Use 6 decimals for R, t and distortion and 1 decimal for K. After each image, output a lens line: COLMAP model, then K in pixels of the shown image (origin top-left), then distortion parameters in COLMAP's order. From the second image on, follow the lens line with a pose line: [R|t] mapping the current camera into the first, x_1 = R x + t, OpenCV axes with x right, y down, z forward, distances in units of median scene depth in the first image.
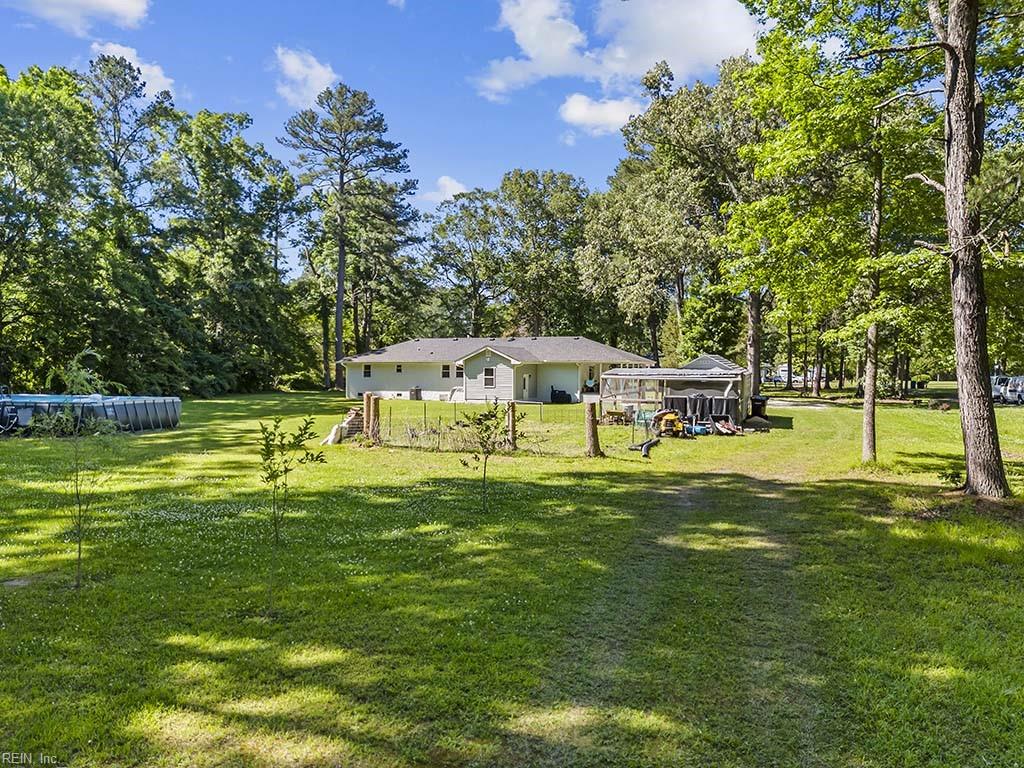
lens RADIAL K [[761.9, 0, 512.3], [0, 761.9, 413.3], [0, 0, 1]] dist [0.072815, -0.000544]
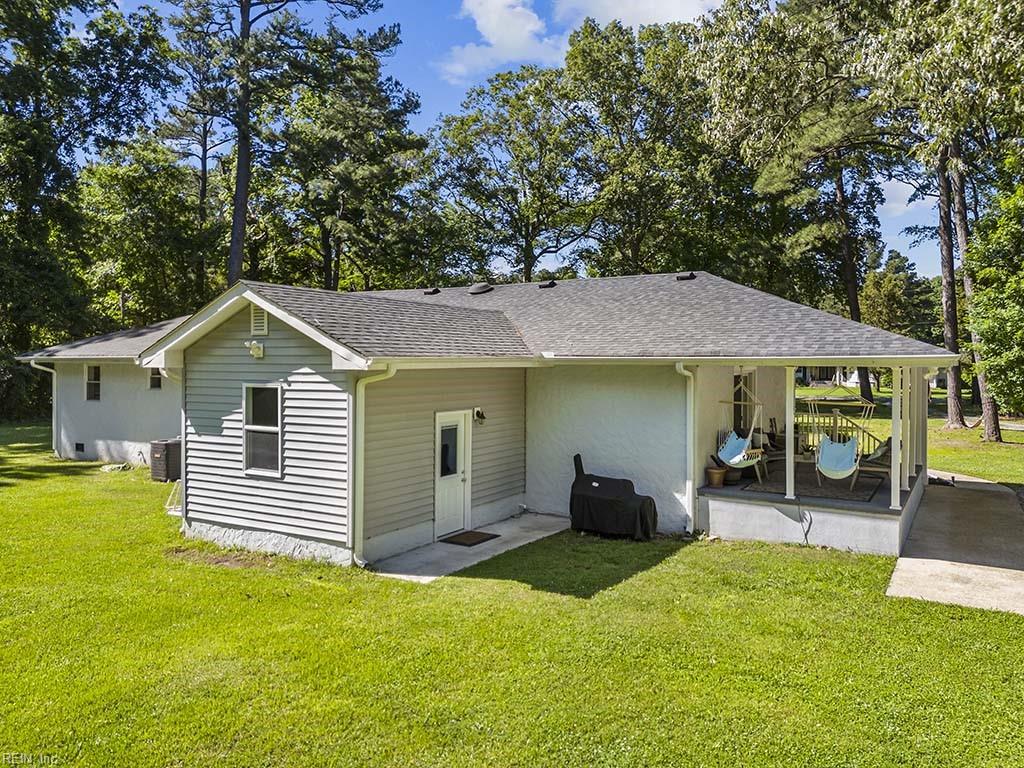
lens RADIAL K [[749.5, 0, 512.0], [0, 749.5, 384.0], [0, 0, 1]] dist [0.056434, -0.001664]
pose [[0.986098, 0.005462, -0.166073, 0.048681], [-0.010742, 0.999464, -0.030910, -0.035168], [0.165816, 0.032264, 0.985629, 0.518341]]
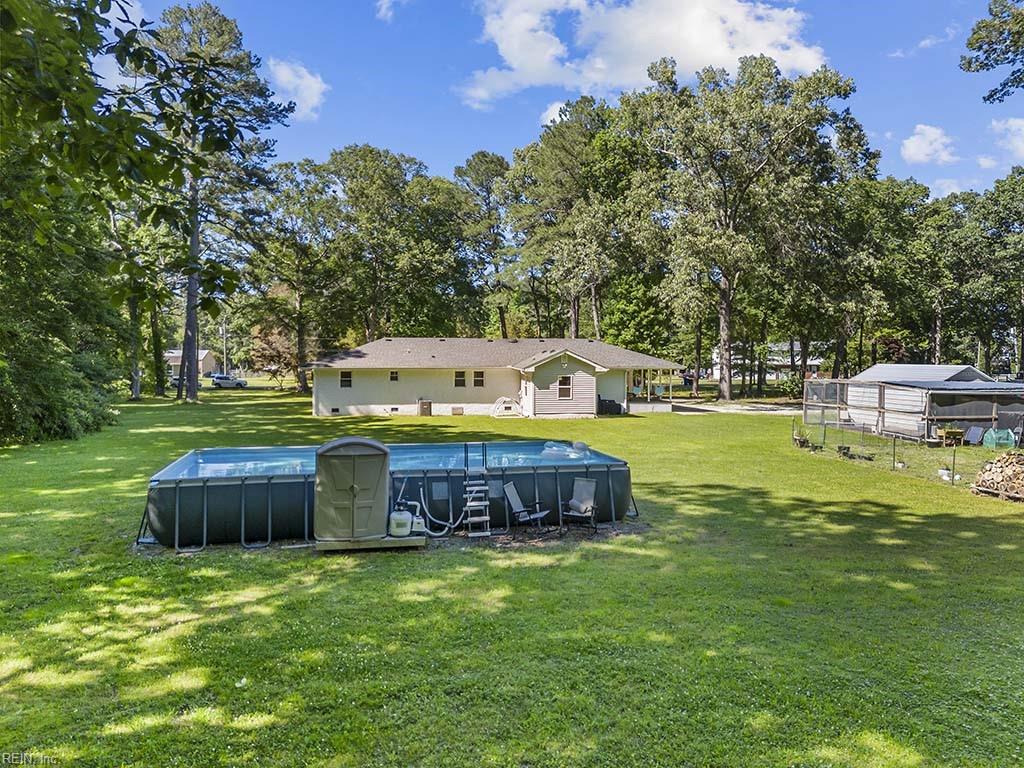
lens RADIAL K [[749.5, 0, 512.0], [0, 749.5, 384.0], [0, 0, 1]] dist [0.056434, -0.001664]
pose [[0.869560, -0.015960, 0.493570, -0.317848], [0.030630, 0.999296, -0.021651, -0.022385], [-0.492877, 0.033945, 0.869437, 0.199731]]
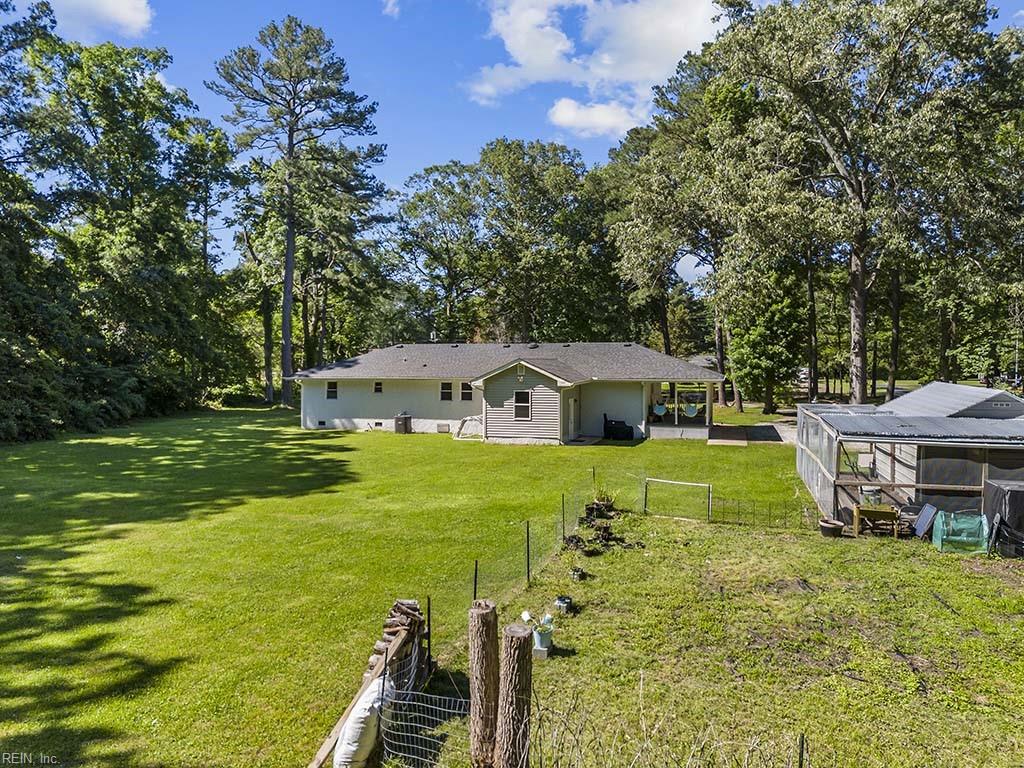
lens RADIAL K [[749.5, 0, 512.0], [0, 749.5, 384.0], [0, 0, 1]] dist [0.056434, -0.001664]
pose [[0.996668, -0.005809, 0.081356, -0.060629], [0.008151, 0.999561, -0.028497, -0.030476], [-0.081154, 0.029065, 0.996278, 0.218446]]
